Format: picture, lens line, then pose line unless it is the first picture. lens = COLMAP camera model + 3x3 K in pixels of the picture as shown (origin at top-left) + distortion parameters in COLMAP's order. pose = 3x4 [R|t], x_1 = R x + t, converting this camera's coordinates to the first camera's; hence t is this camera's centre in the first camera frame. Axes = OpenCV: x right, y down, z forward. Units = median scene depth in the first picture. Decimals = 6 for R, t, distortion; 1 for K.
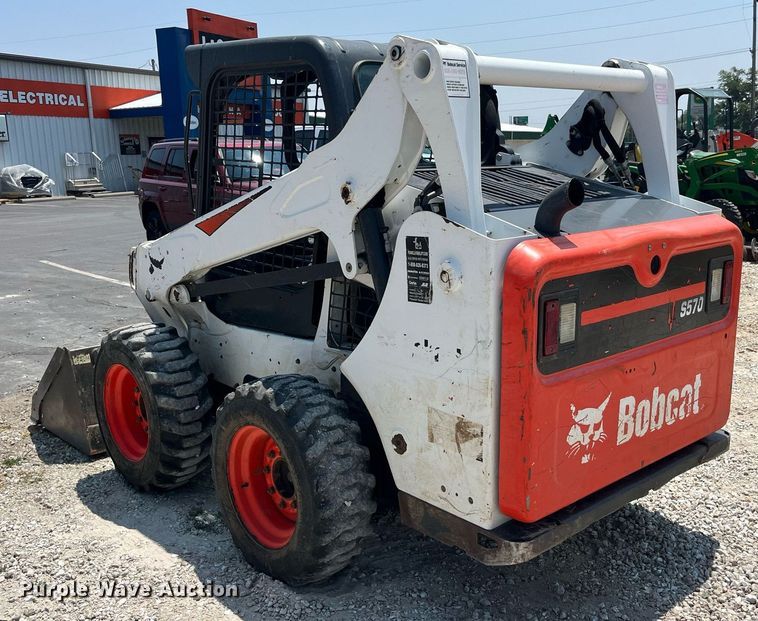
lens RADIAL K [[788.7, 0, 383.0], [0, 788.7, 310.9], [0, 0, 1]] dist [0.040667, 0.000000]
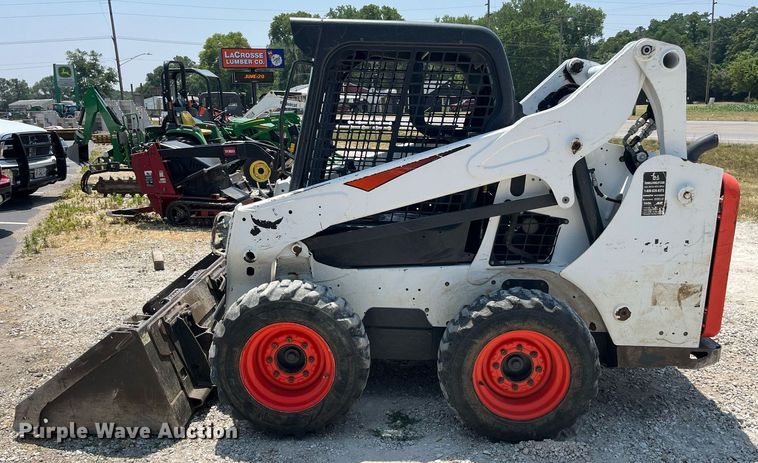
lens RADIAL K [[641.3, 0, 333.4], [0, 641.3, 257.7], [0, 0, 1]] dist [0.044977, -0.006280]
pose [[0.724083, -0.145429, 0.674206, -1.235763], [0.134314, 0.988535, 0.068980, -0.097356], [-0.676508, 0.040608, 0.735315, 0.492823]]
